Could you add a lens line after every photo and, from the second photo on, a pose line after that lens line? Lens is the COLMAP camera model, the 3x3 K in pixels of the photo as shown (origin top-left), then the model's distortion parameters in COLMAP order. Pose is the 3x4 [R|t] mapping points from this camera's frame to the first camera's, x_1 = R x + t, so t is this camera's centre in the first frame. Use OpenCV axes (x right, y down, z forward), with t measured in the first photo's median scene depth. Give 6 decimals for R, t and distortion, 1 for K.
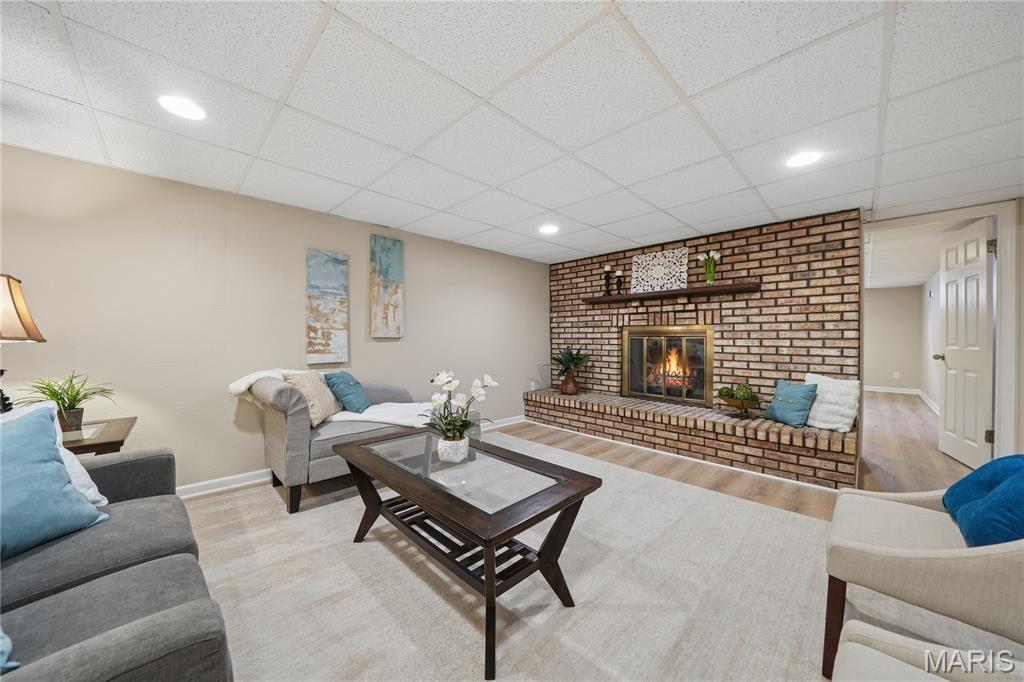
lens RADIAL K [[362.0, 0, 509.7], [0, 362.0, 342.2], [0, 0, 1]] dist [-0.003460, 0.000224]
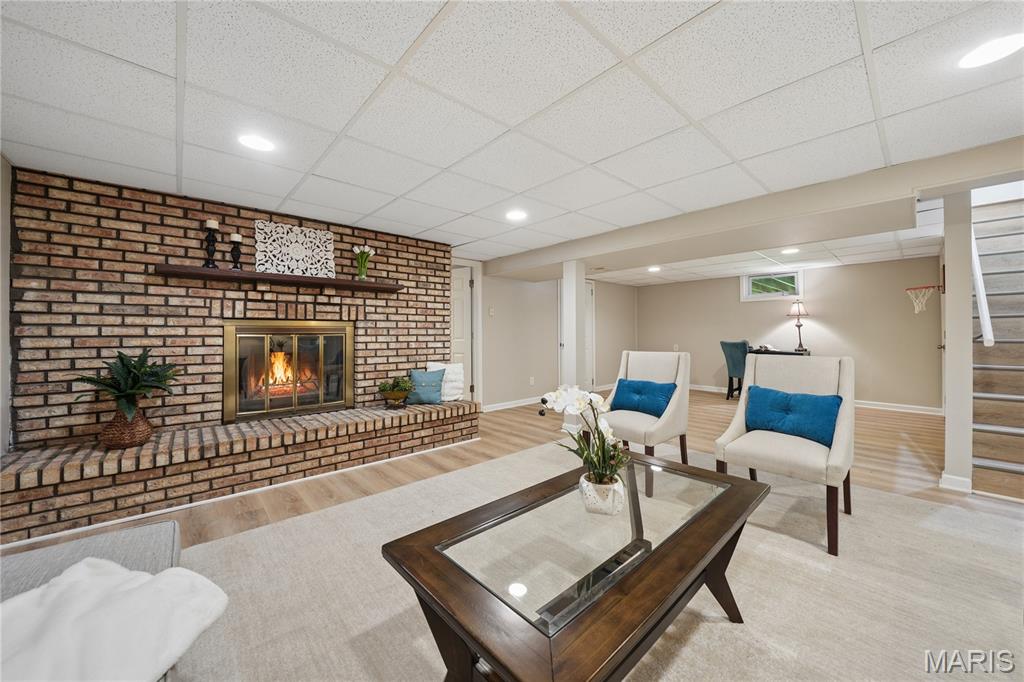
lens RADIAL K [[379.5, 0, 510.0], [0, 379.5, 330.6], [0, 0, 1]] dist [-0.009282, -0.000051]
pose [[0.044242, 0.007422, 0.998993, -0.426924], [0.014091, 0.999868, -0.008052, -0.008692], [-0.998921, 0.014433, 0.044131, 0.543130]]
